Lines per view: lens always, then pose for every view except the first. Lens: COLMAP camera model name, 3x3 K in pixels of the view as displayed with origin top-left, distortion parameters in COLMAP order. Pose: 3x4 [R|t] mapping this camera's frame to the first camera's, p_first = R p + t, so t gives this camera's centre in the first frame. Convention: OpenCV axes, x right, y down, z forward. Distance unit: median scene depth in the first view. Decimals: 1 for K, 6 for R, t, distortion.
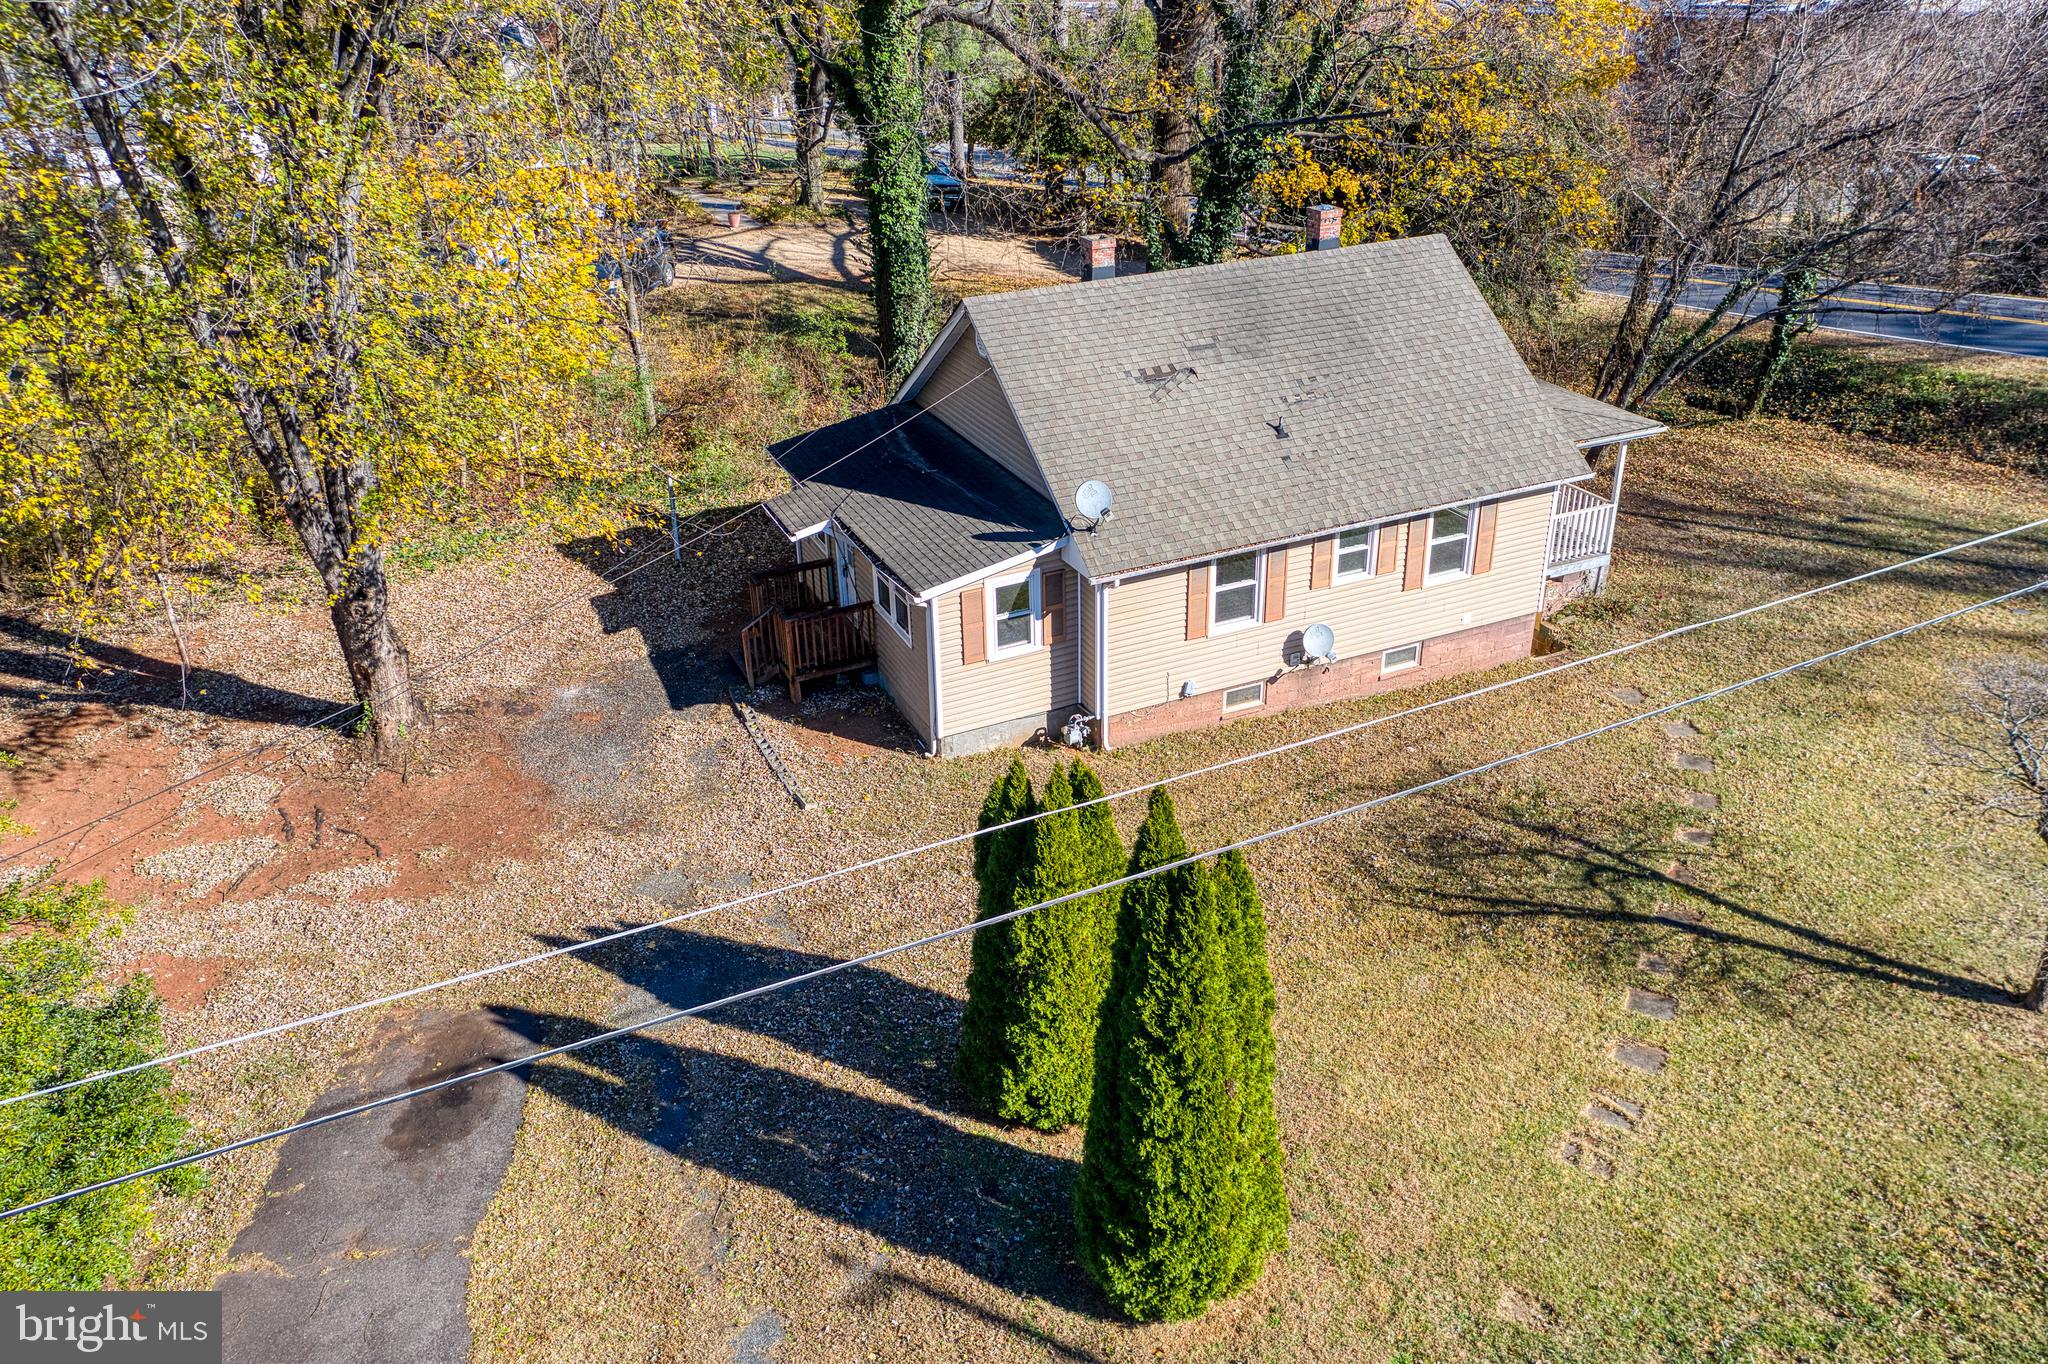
lens RADIAL K [[1565.6, 0, 1023.6], [0, 1565.6, 672.5], [0, 0, 1]] dist [0.002697, 0.082439]
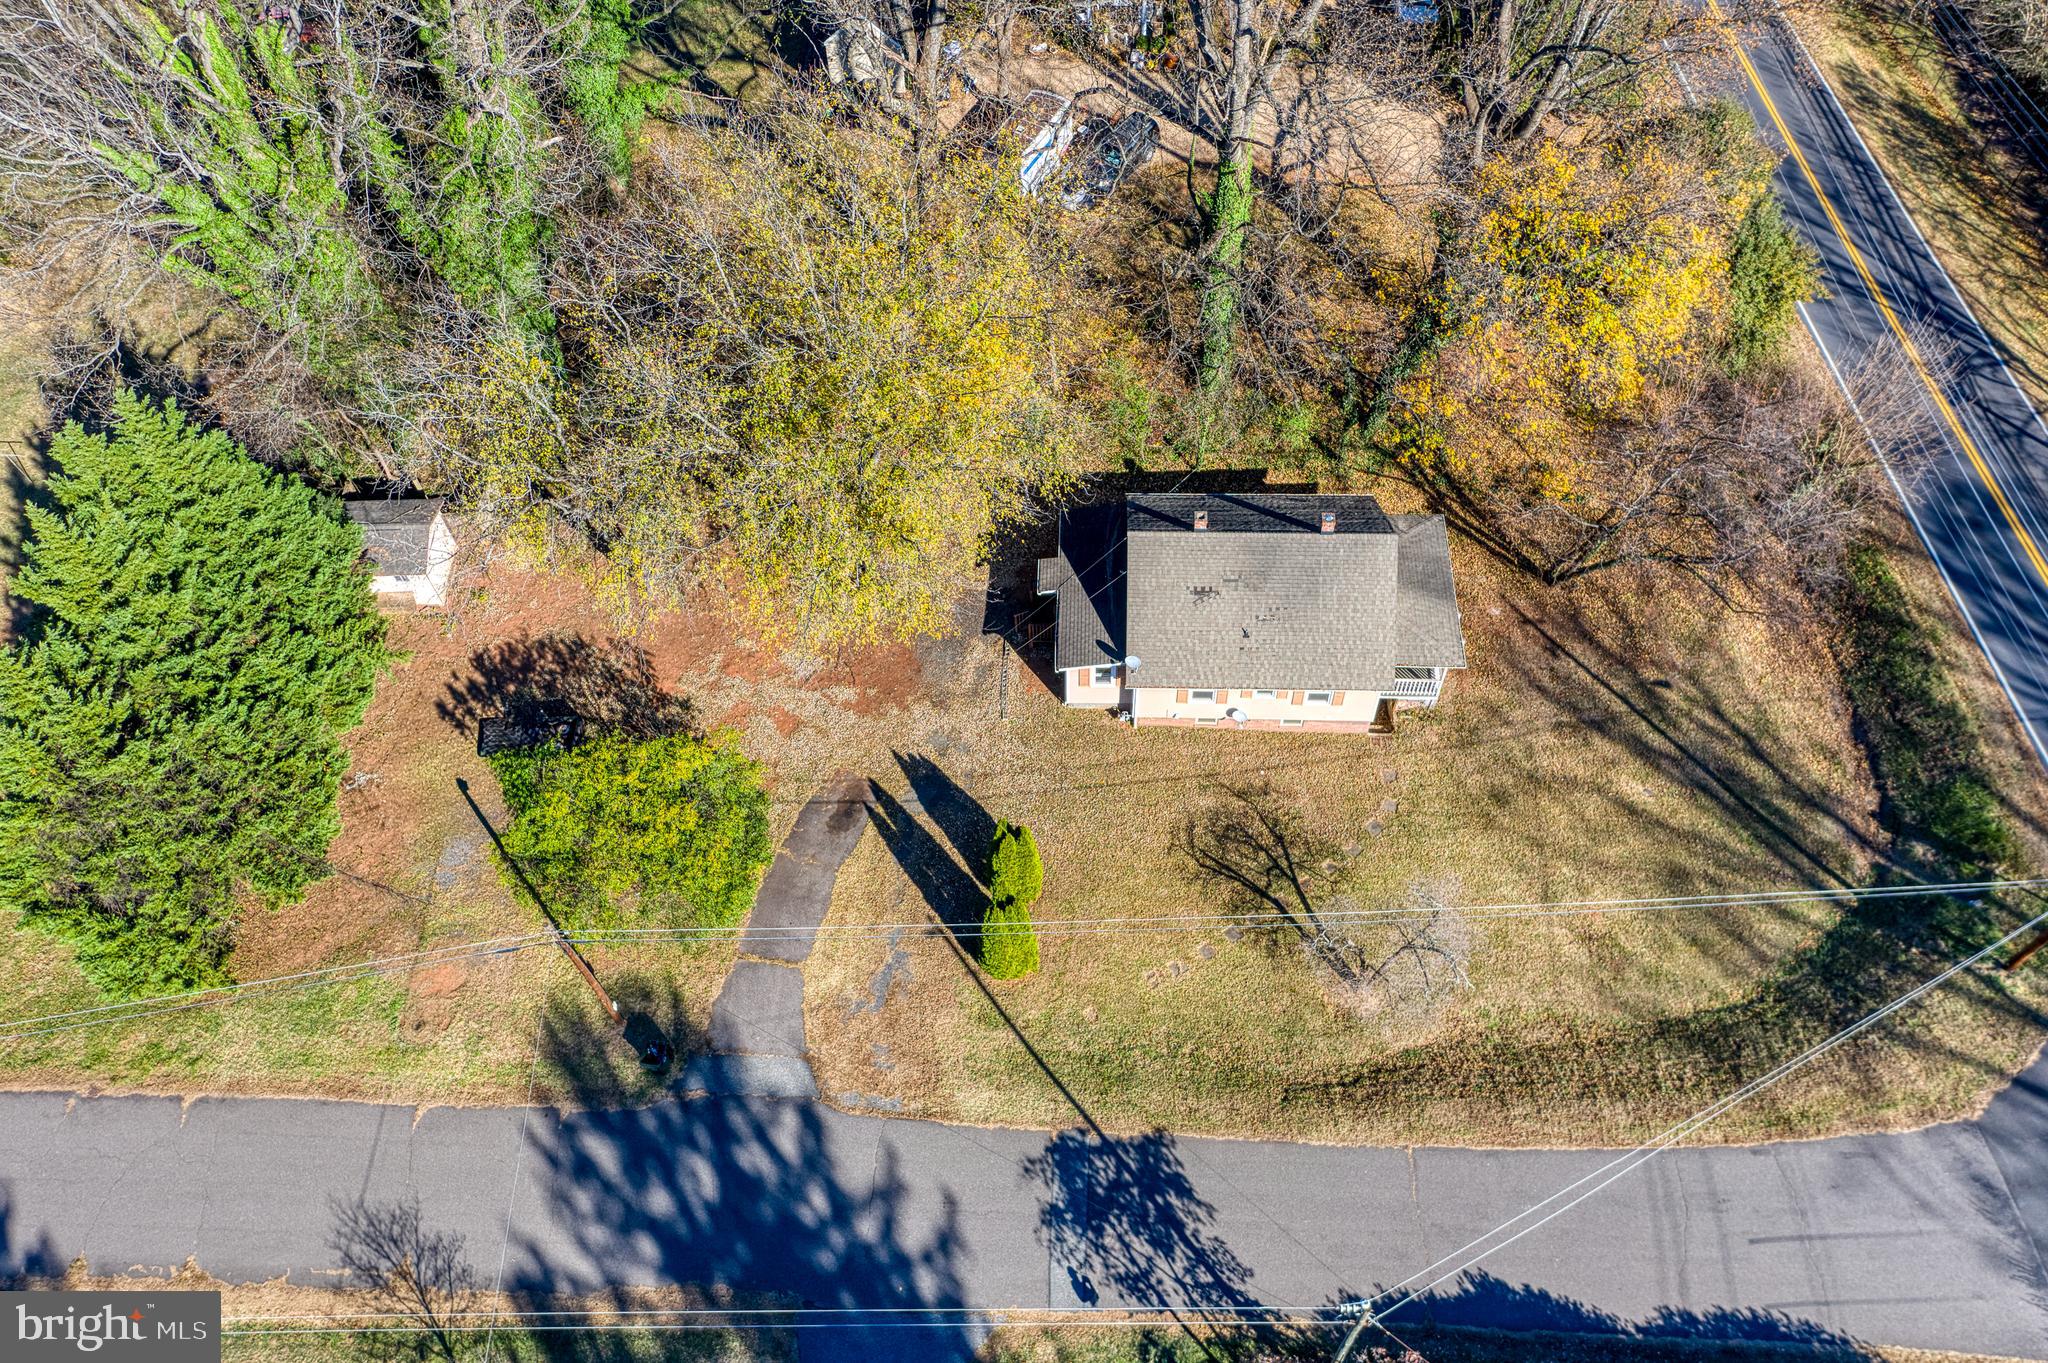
lens RADIAL K [[1565.6, 0, 1023.6], [0, 1565.6, 672.0], [0, 0, 1]] dist [0.002697, 0.082439]
pose [[0.892824, 0.369734, -0.257220, 0.490458], [-0.200856, 0.837993, 0.507370, -1.212920], [0.403141, -0.401328, 0.822444, -0.999236]]
